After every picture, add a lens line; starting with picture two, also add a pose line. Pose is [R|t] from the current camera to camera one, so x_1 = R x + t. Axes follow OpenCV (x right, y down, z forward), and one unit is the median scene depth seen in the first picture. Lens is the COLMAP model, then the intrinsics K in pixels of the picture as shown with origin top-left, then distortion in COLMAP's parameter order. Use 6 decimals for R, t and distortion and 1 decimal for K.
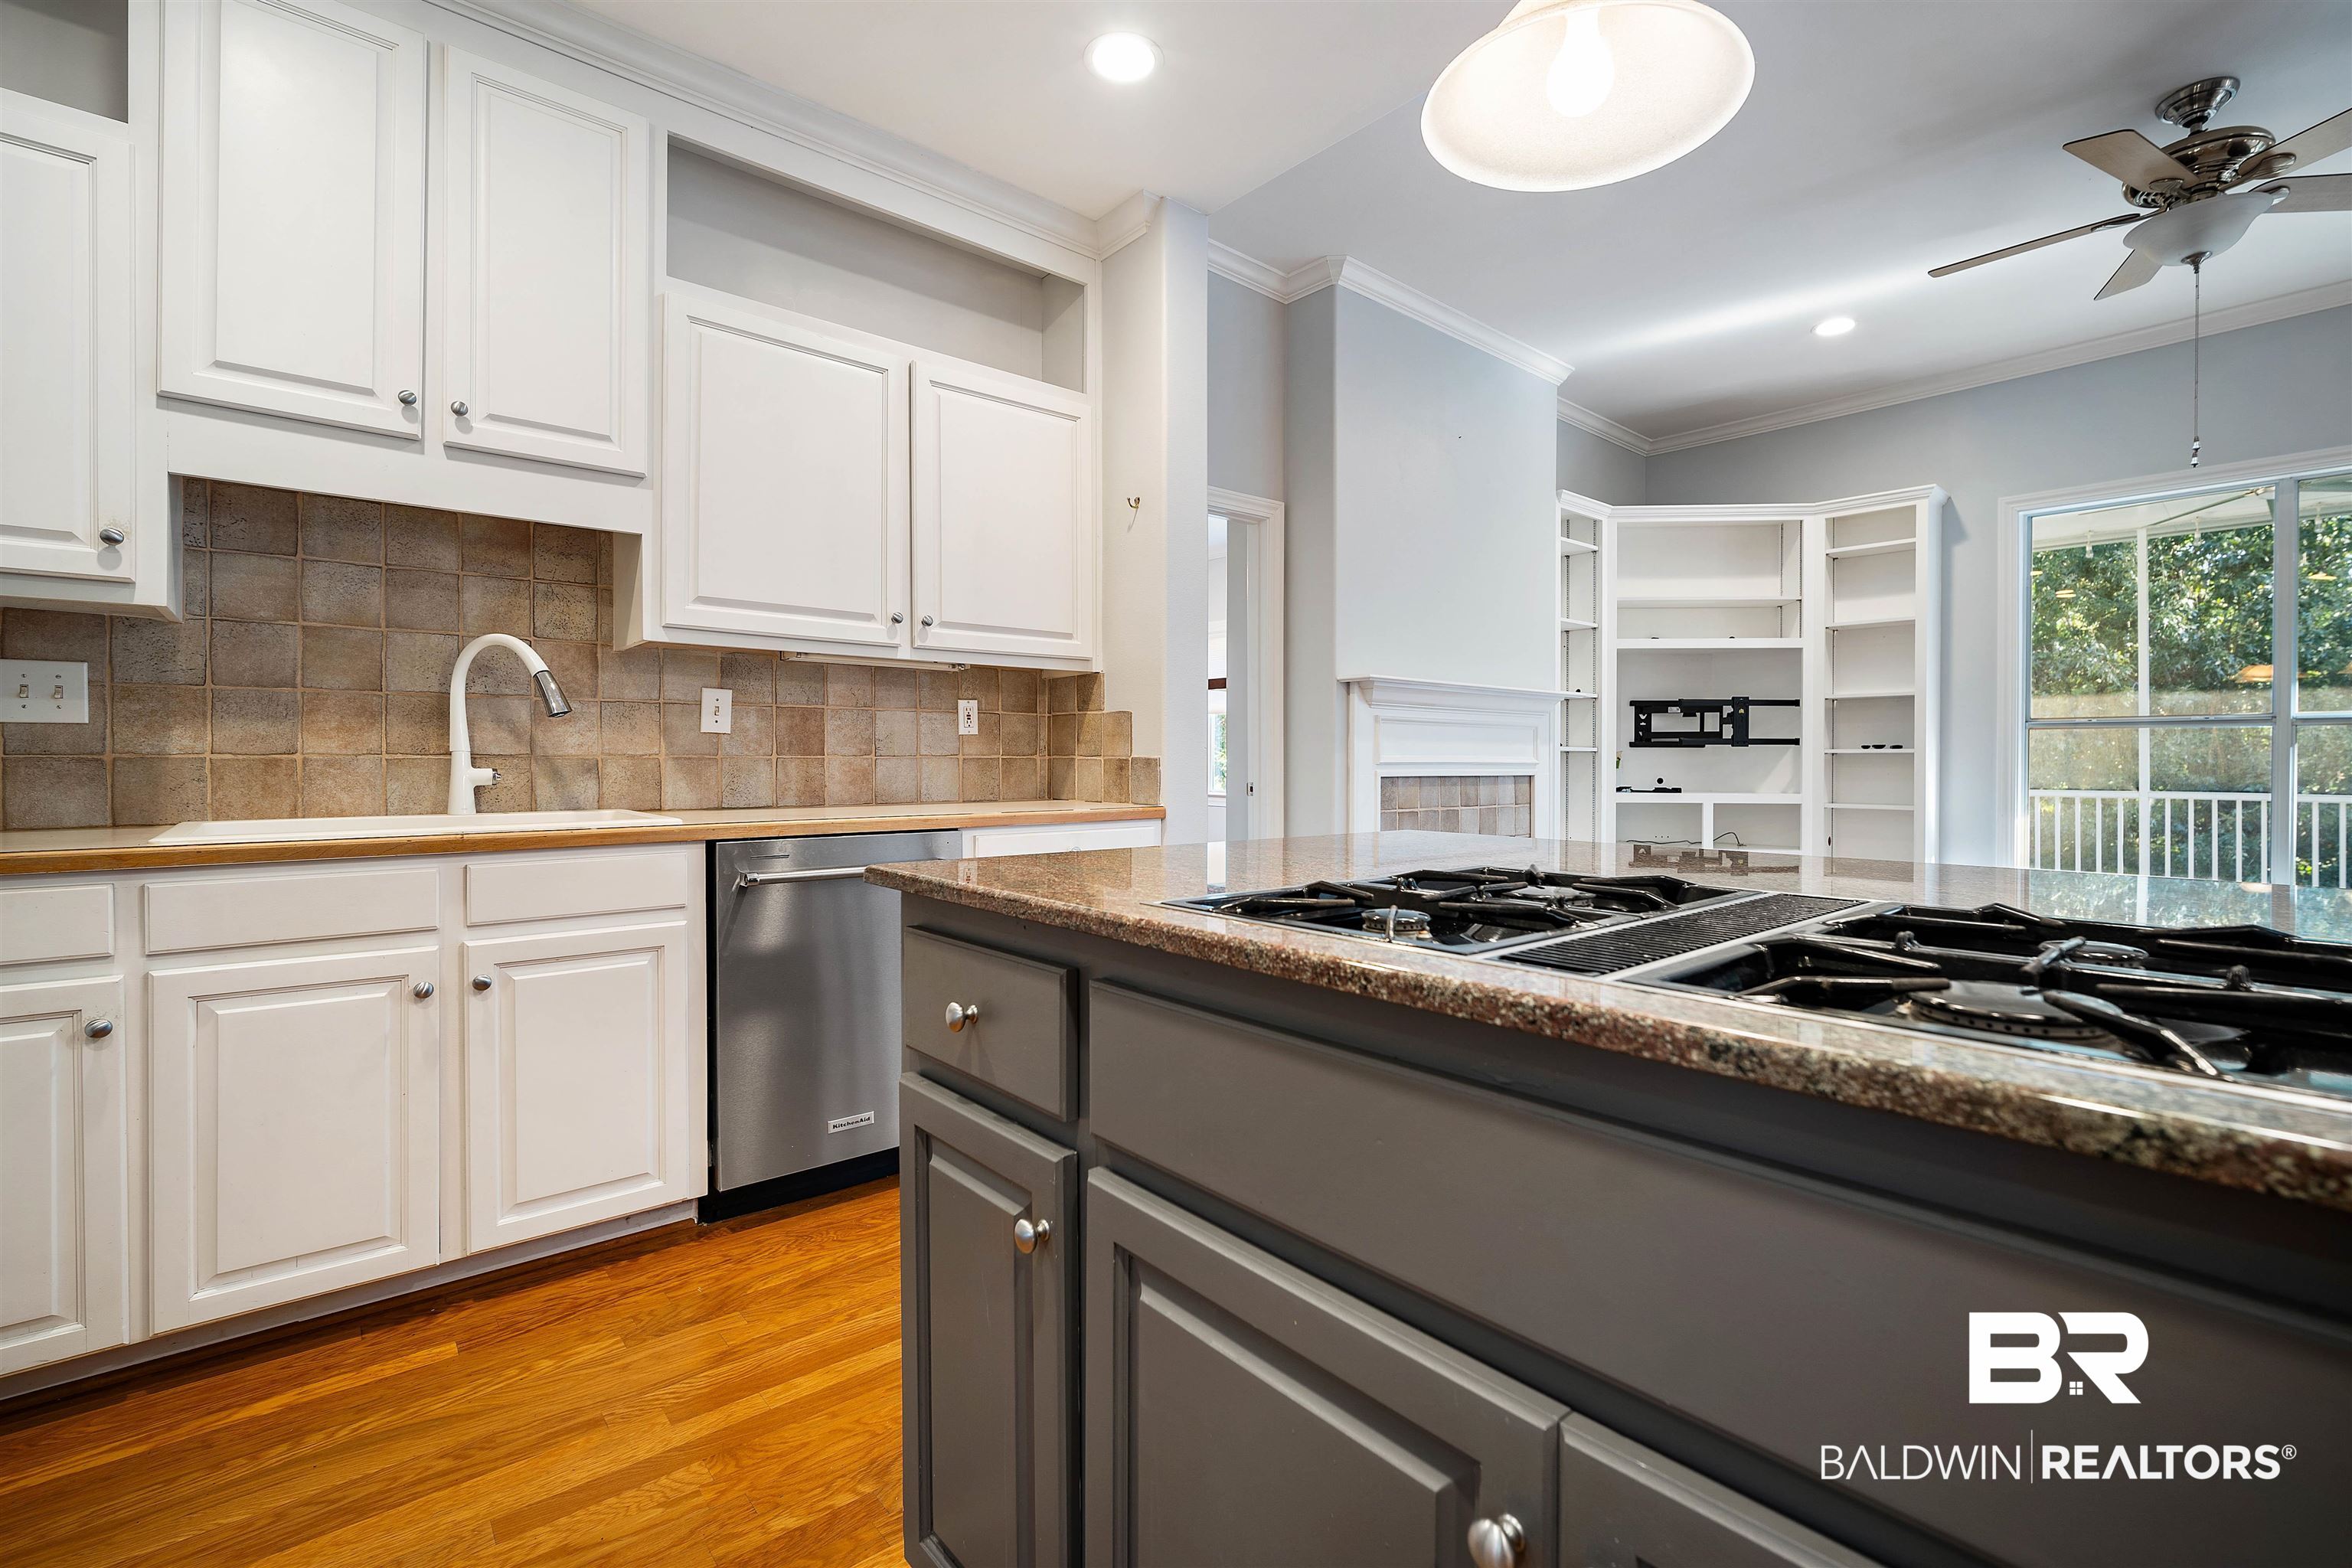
lens RADIAL K [[1038.0, 0, 1183.7], [0, 1038.0, 766.0], [0, 0, 1]] dist [-0.013888, 0.003969]
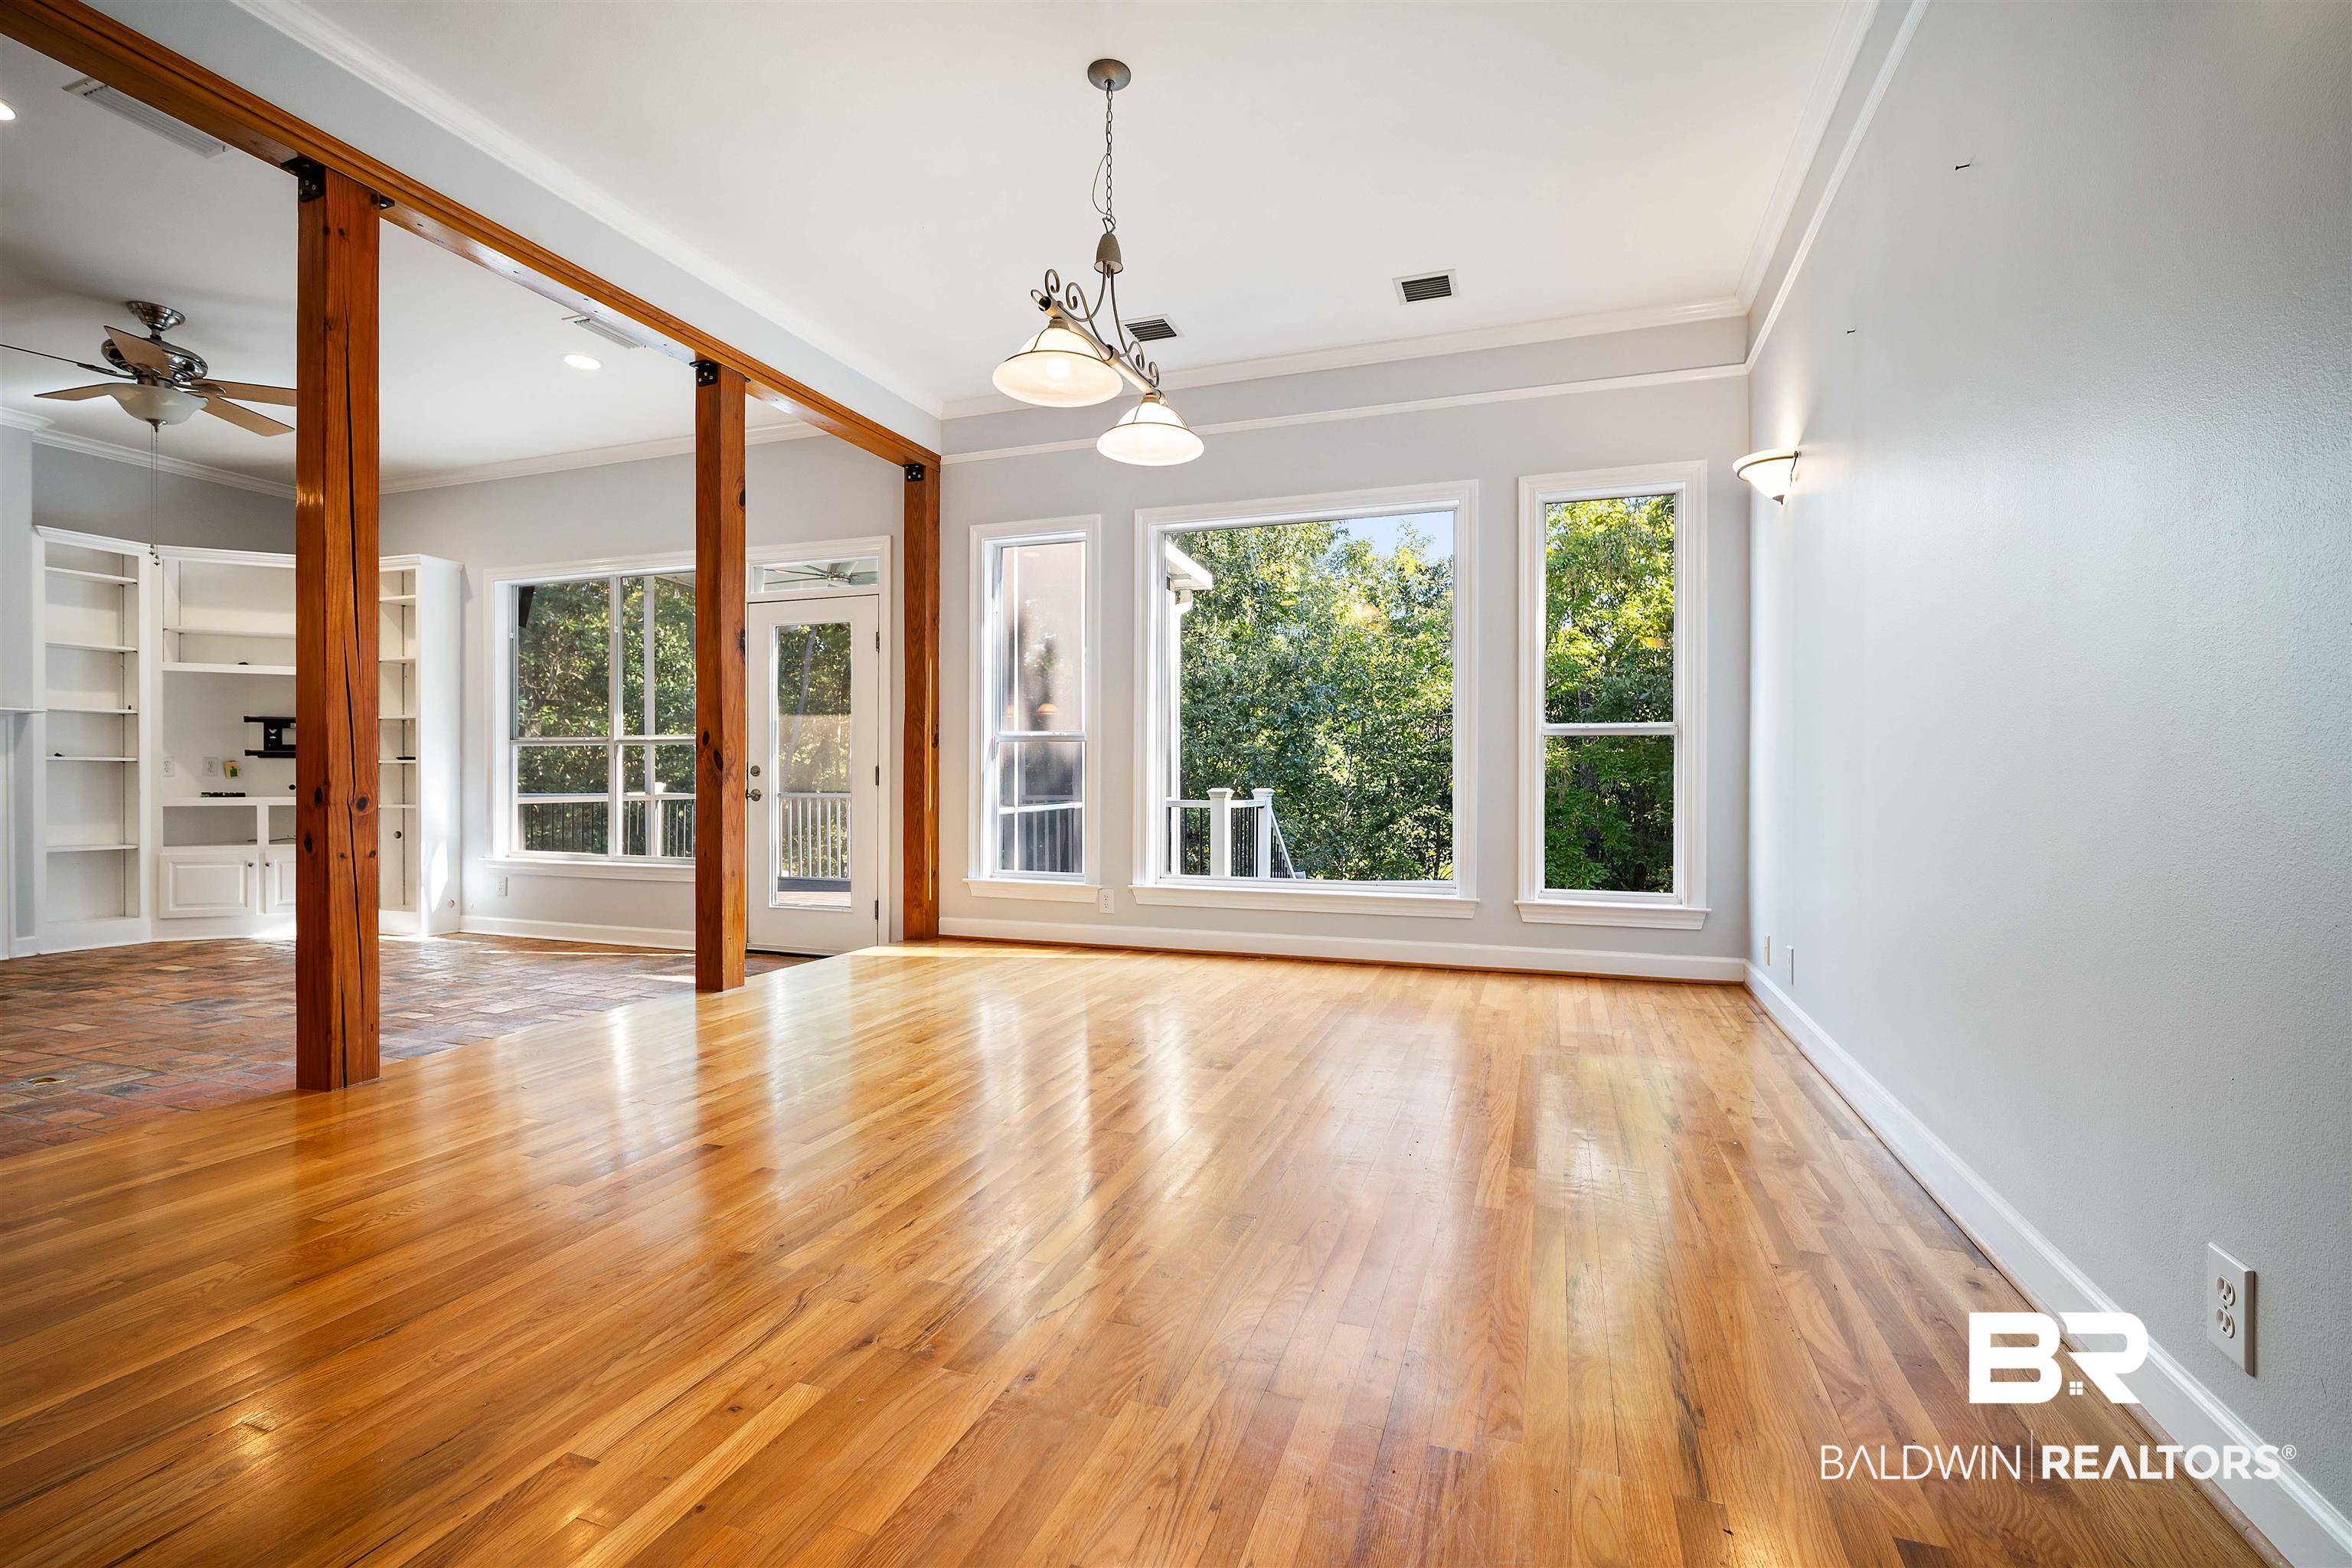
lens RADIAL K [[1038.0, 0, 1181.9], [0, 1038.0, 778.9], [0, 0, 1]] dist [-0.013888, 0.003969]
pose [[0.866599, -0.002519, 0.498999, 1.387717], [0.002455, 0.999997, 0.000784, 0.012032], [-0.498999, 0.000545, 0.866602, -0.900967]]
